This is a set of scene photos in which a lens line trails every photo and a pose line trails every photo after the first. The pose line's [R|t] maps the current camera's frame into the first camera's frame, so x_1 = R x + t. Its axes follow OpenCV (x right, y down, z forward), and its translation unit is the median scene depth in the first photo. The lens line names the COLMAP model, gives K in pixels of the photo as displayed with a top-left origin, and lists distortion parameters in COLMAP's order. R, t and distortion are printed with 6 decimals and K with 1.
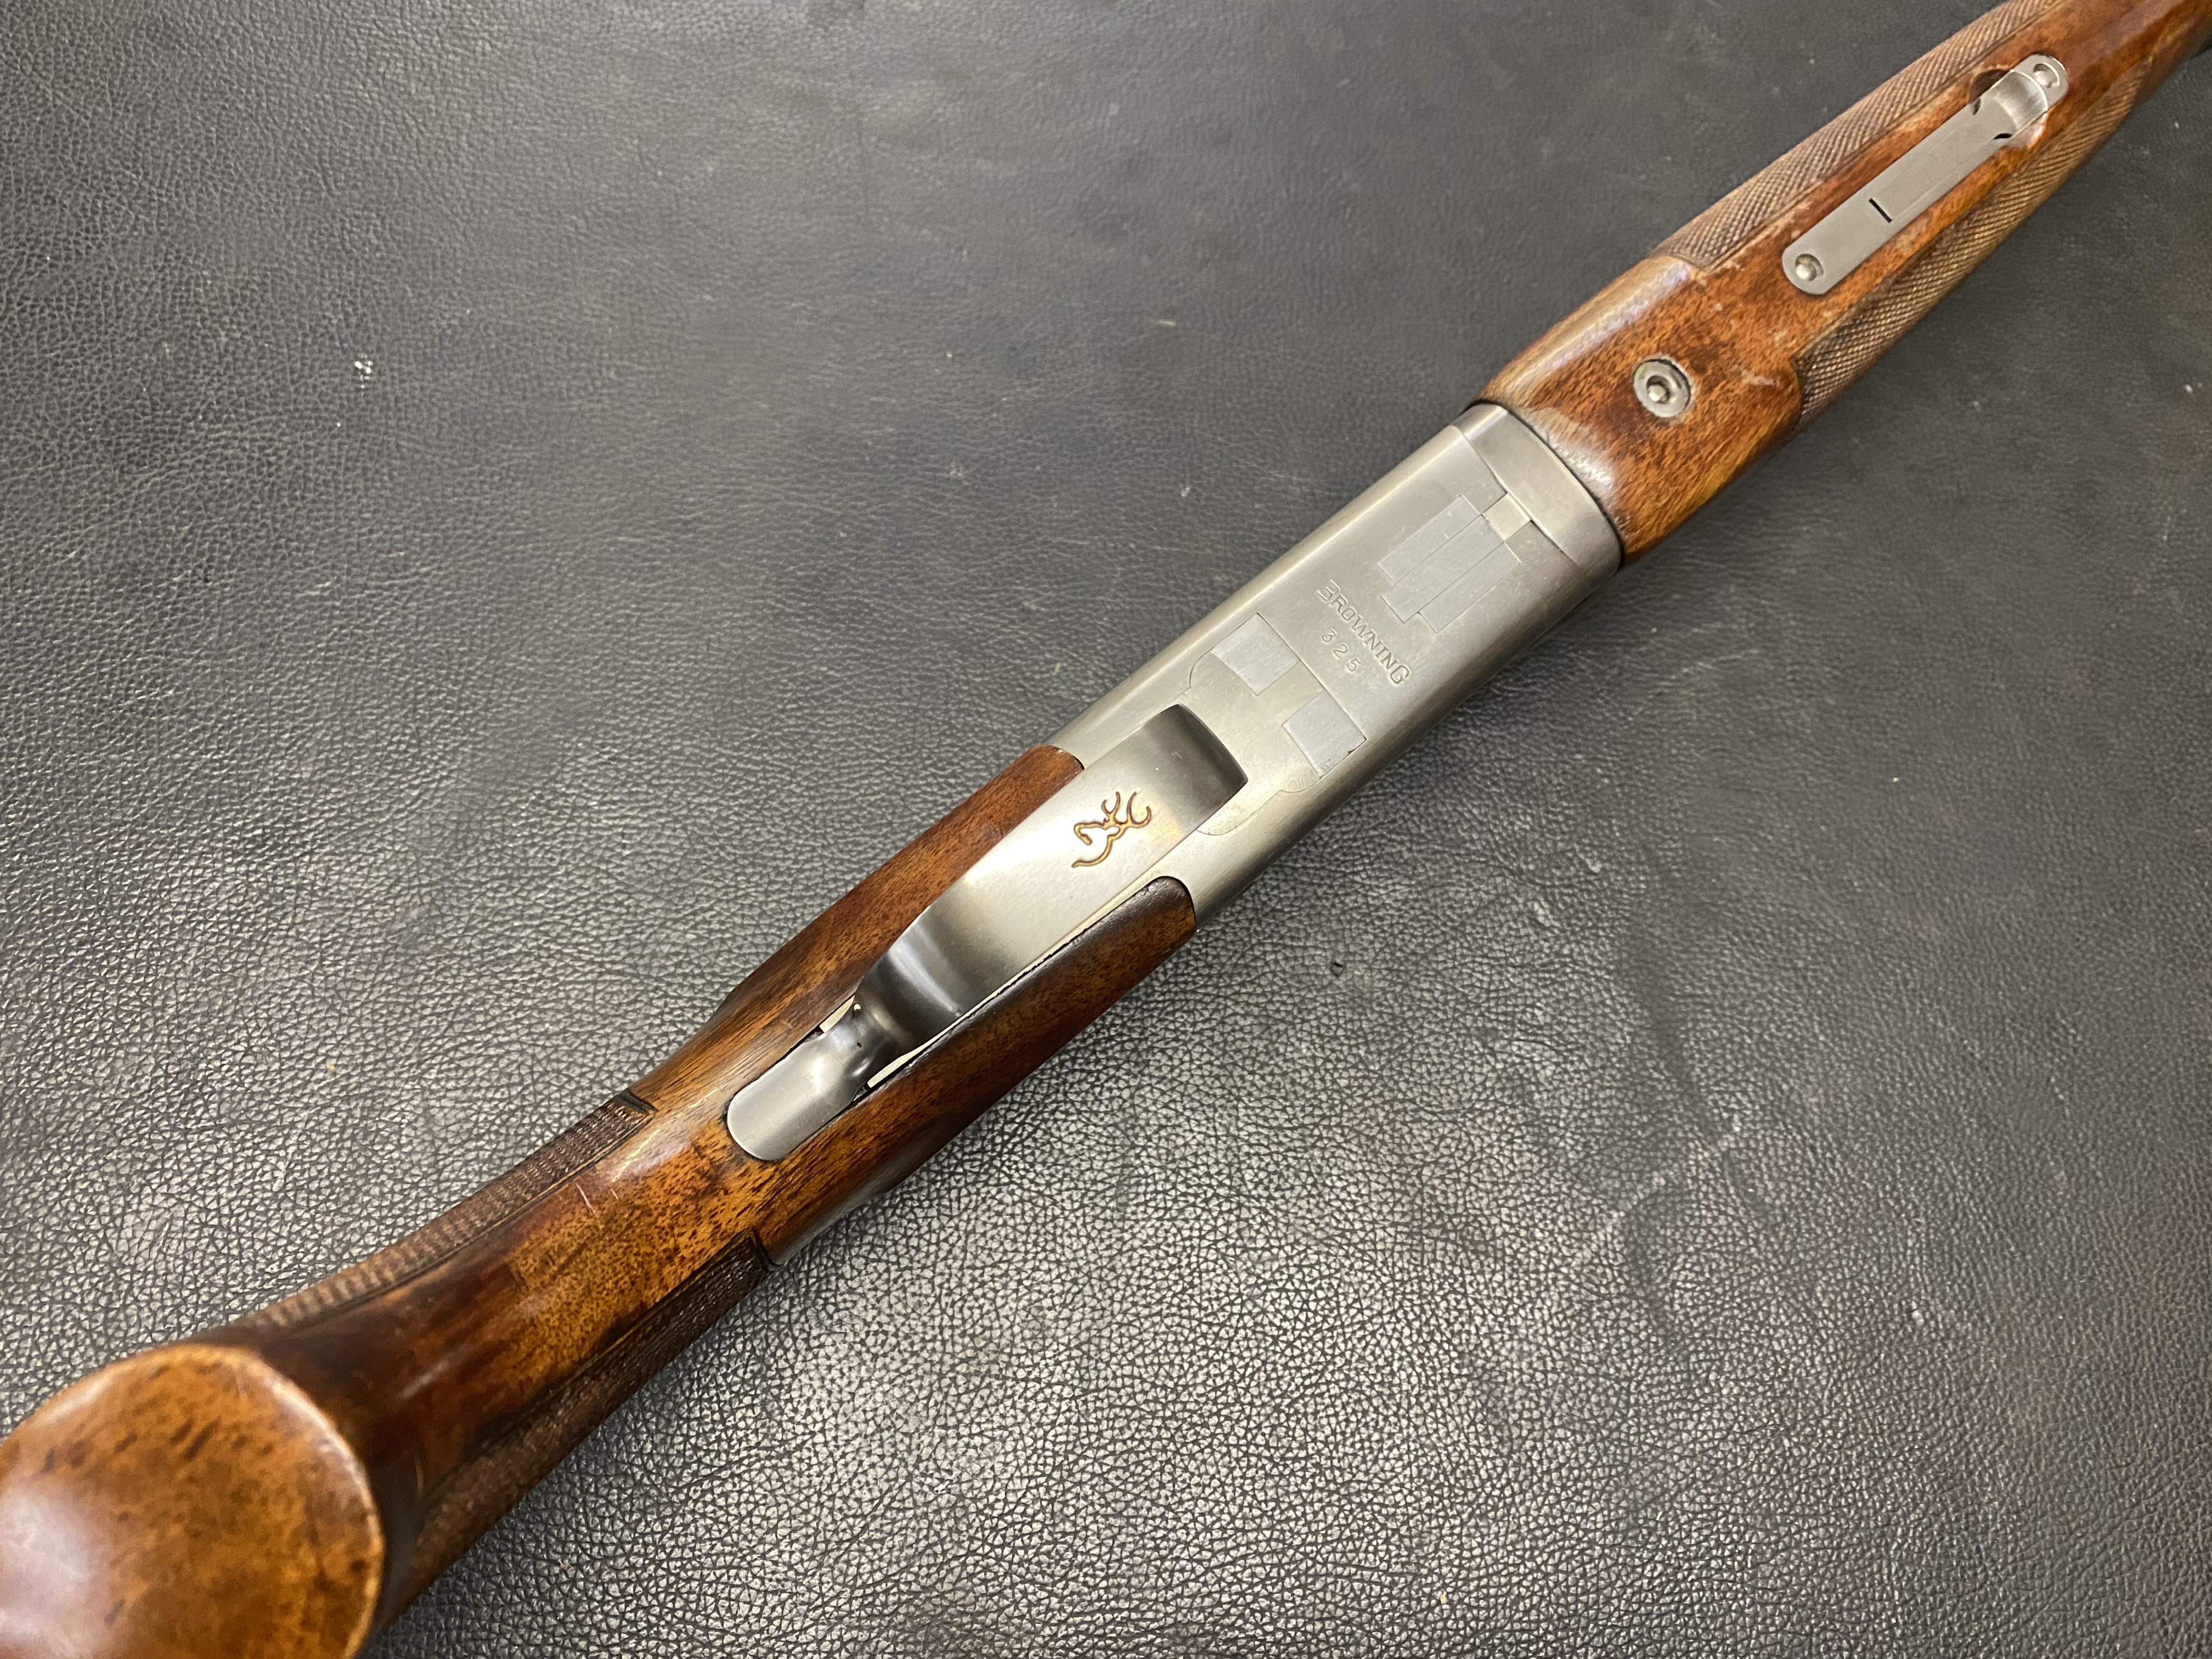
lens RADIAL K [[1591.0, 0, 1106.0], [0, 1591.0, 829.5], [0, 0, 1]] dist [-0.015228, -0.000376]
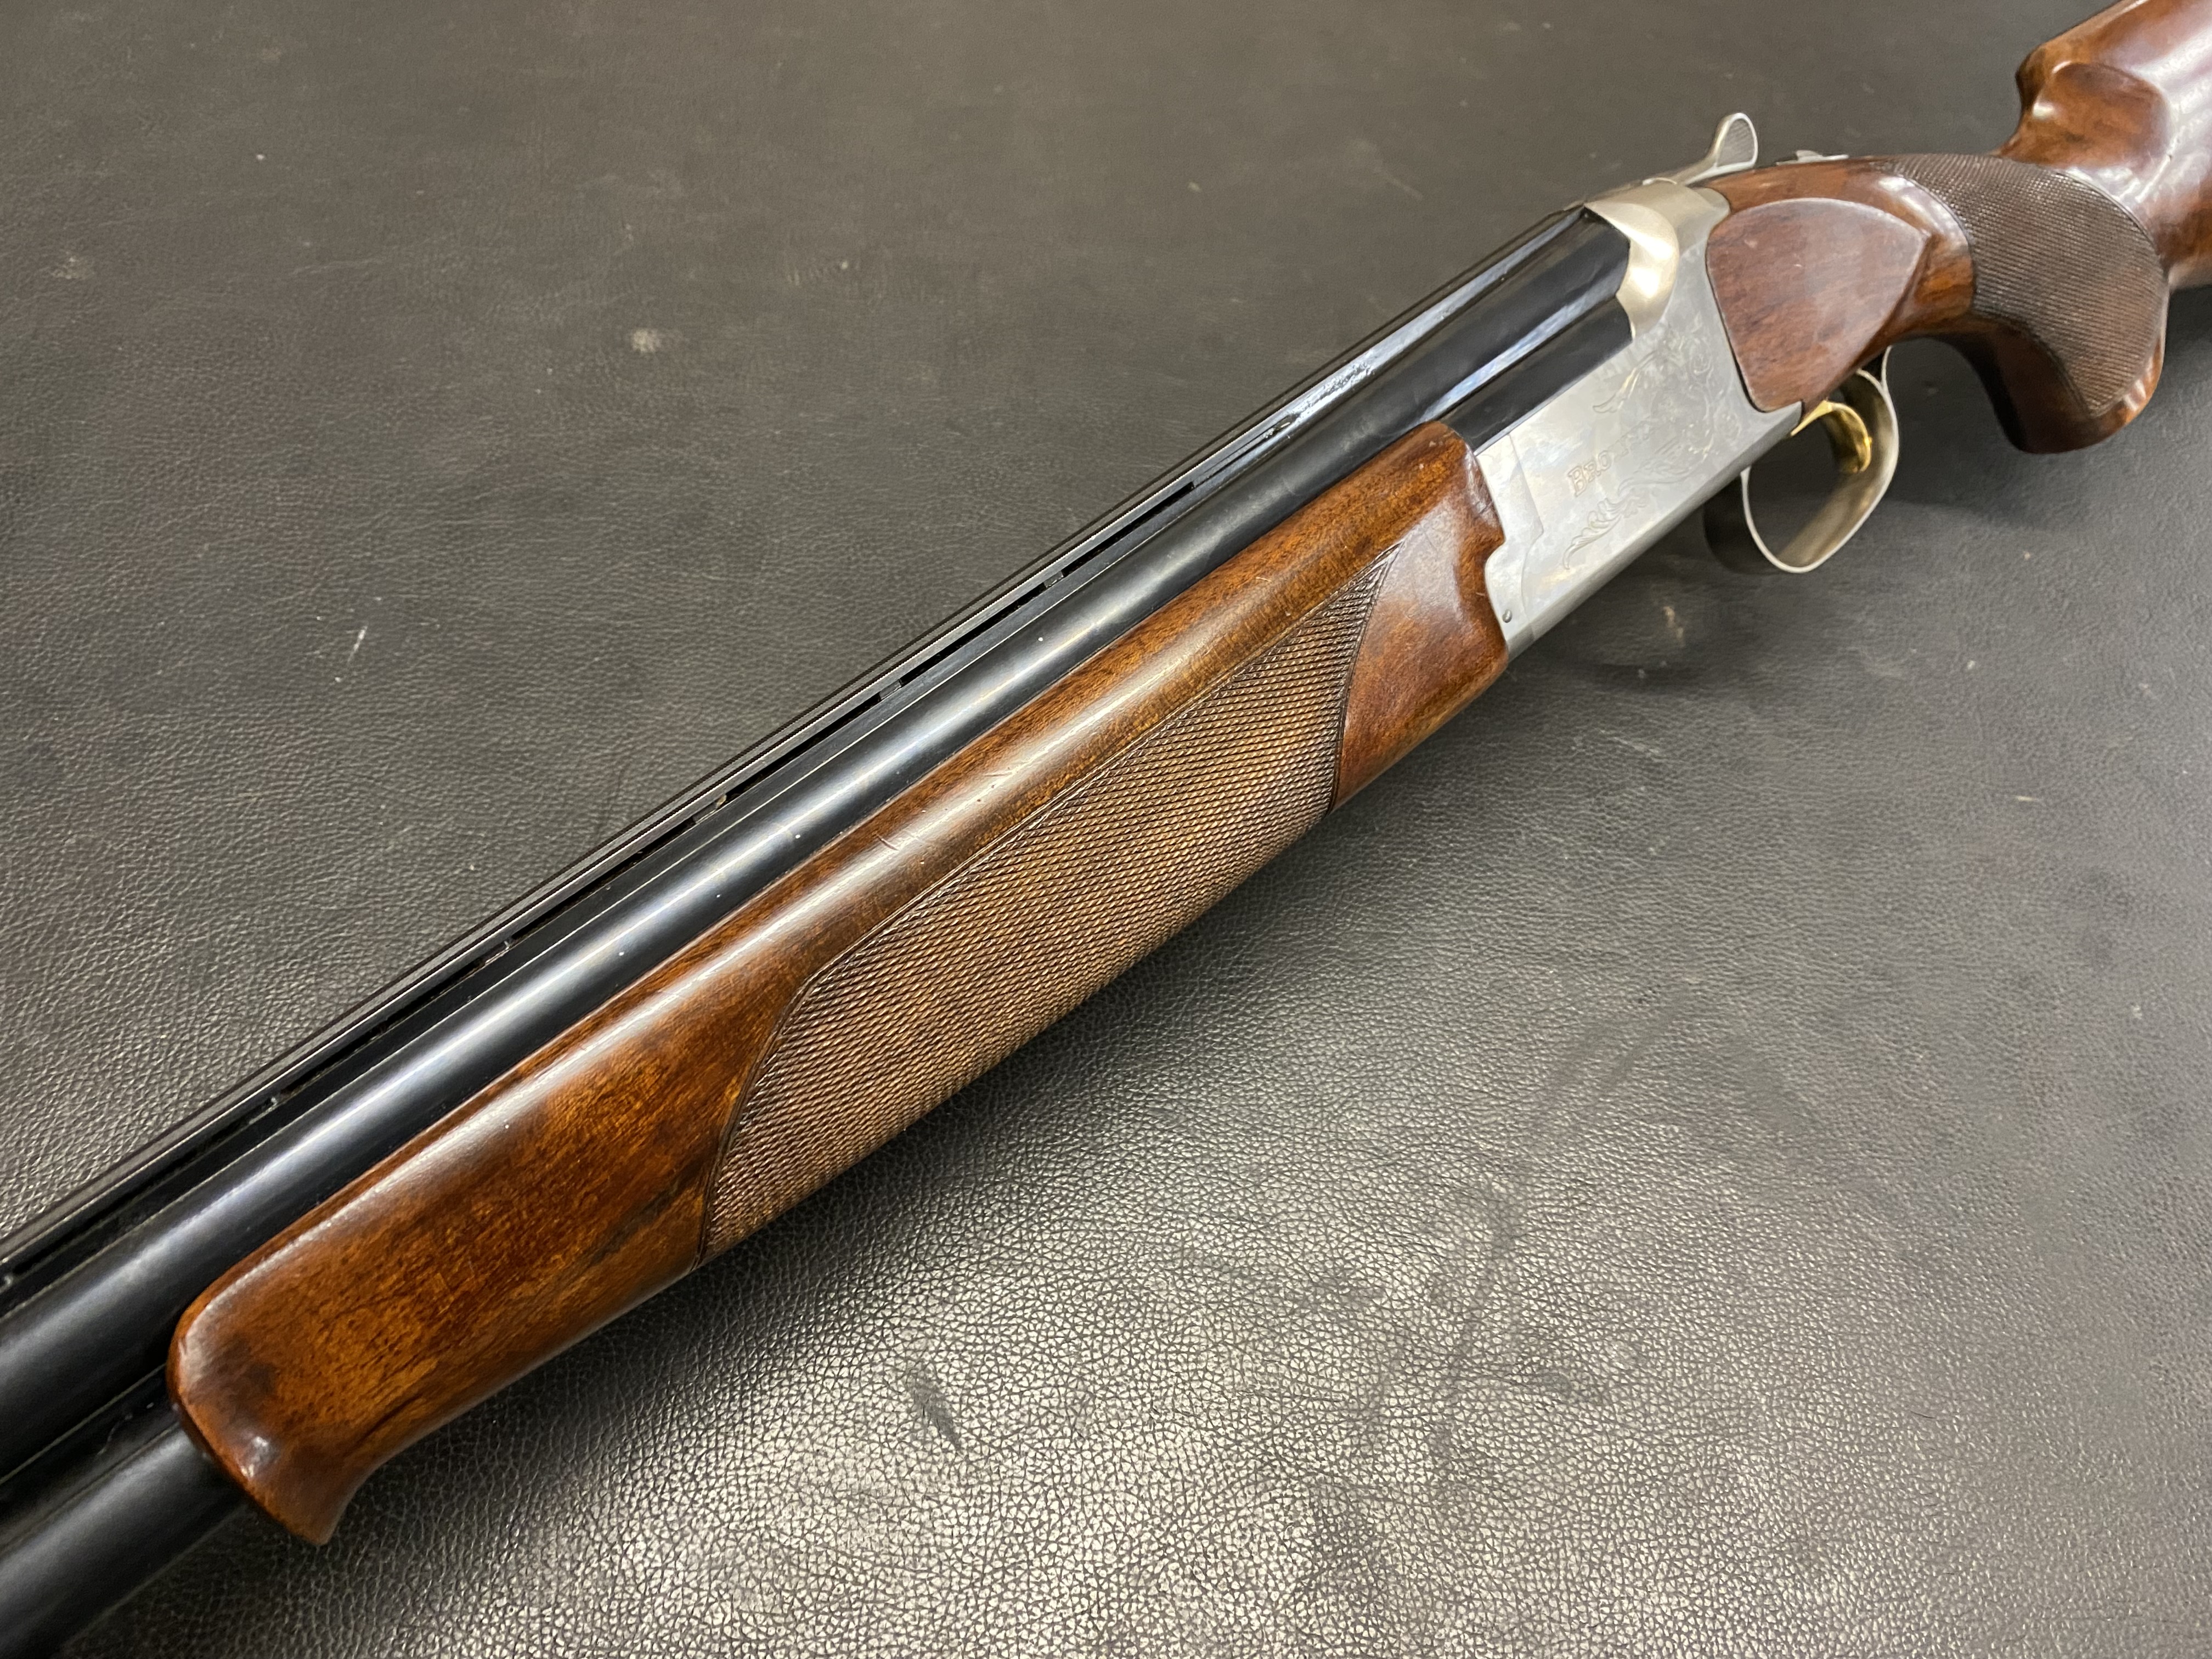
lens RADIAL K [[1429.8, 0, 1106.0], [0, 1429.8, 829.5], [0, 0, 1]] dist [-0.028595, -0.000692]
pose [[-0.953008, -0.197879, -0.229388, 0.225164], [-0.023913, -0.705697, 0.708111, 0.012045], [-0.301999, 0.680321, 0.667803, 0.038471]]
